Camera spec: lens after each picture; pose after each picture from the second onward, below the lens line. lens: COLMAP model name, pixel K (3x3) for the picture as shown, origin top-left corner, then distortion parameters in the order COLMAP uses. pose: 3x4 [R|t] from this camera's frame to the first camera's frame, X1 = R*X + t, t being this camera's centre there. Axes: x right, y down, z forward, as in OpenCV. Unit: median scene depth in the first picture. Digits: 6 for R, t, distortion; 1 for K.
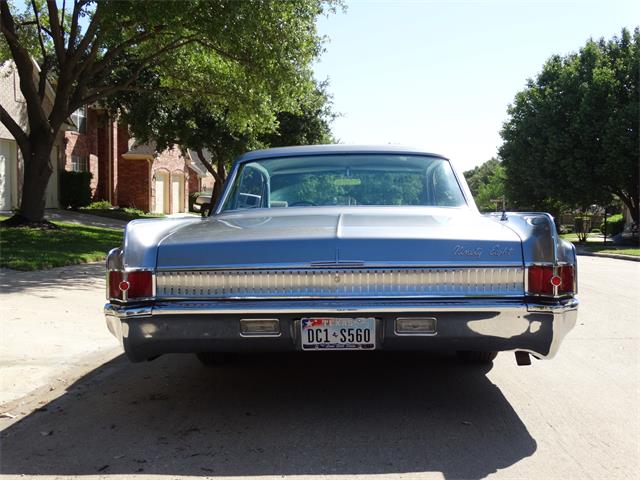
lens RADIAL K [[745.8, 0, 321.2], [0, 745.8, 242.1], [0, 0, 1]] dist [0.015030, 0.023181]
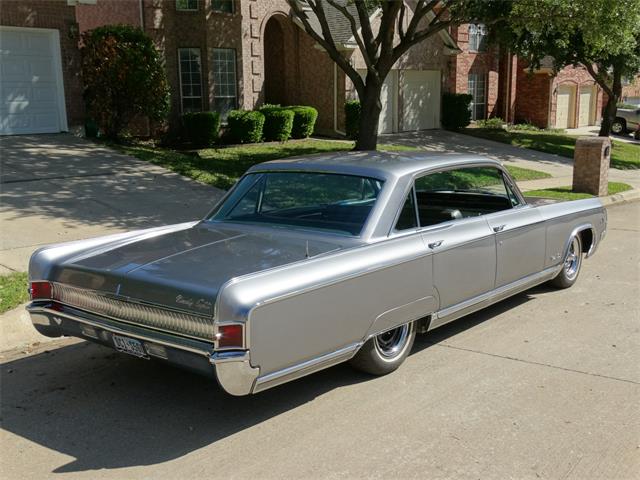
lens RADIAL K [[745.8, 0, 321.2], [0, 745.8, 242.1], [0, 0, 1]] dist [0.015030, 0.023181]
pose [[0.808965, 0.098114, -0.579611, 0.120524], [-0.016143, 0.989309, 0.144935, -0.029647], [0.587635, -0.107891, 0.801900, 0.013496]]
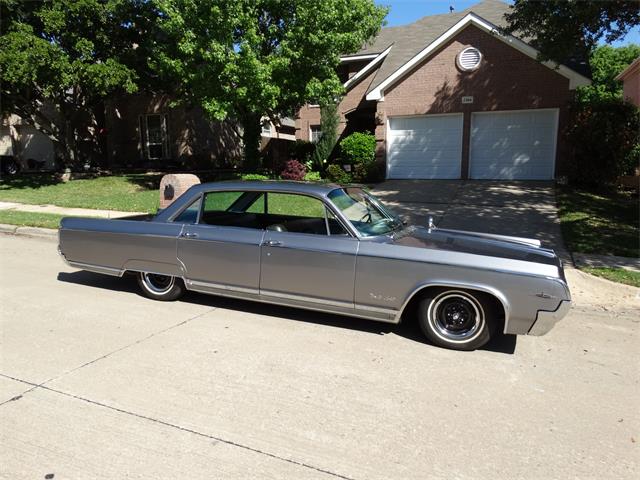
lens RADIAL K [[469.2, 0, 320.9], [0, 469.2, 239.8], [0, 0, 1]] dist [0.017976, -0.000583]
pose [[-0.317852, 0.140236, -0.937712, 0.185782], [-0.057785, 0.984298, 0.166790, -0.033193], [0.946378, 0.107200, -0.304757, 0.270420]]
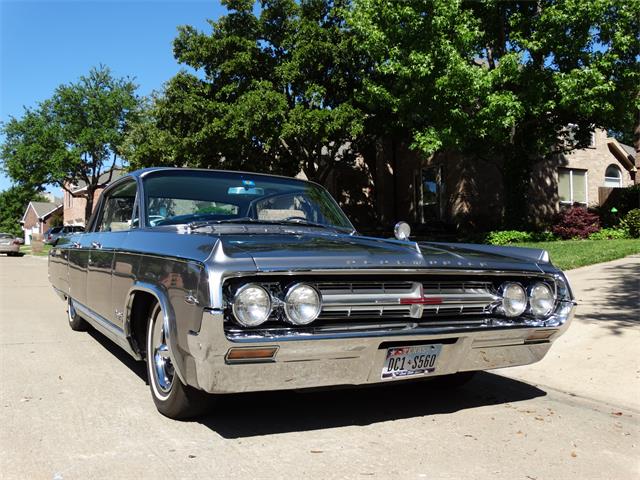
lens RADIAL K [[632.9, 0, 320.8], [0, 632.9, 242.9], [0, 0, 1]] dist [0.019388, 0.007786]
pose [[-0.853074, -0.010354, -0.521687, 0.076840], [-0.026699, 0.999360, 0.023824, -0.010770], [0.521106, 0.034253, -0.852804, 0.371673]]
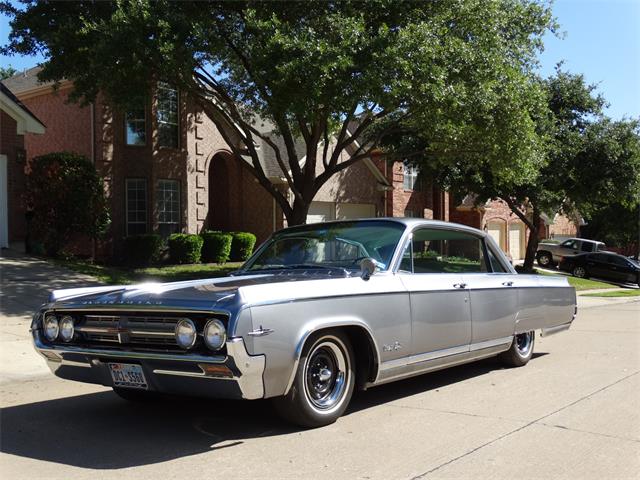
lens RADIAL K [[713.4, 0, 317.7], [0, 713.4, 241.1], [0, 0, 1]] dist [0.033078, -0.015668]
pose [[0.828097, -0.016114, -0.560353, 0.156324], [-0.017322, 0.998374, -0.054308, -0.007170], [0.560317, 0.054679, 0.826472, 0.024660]]
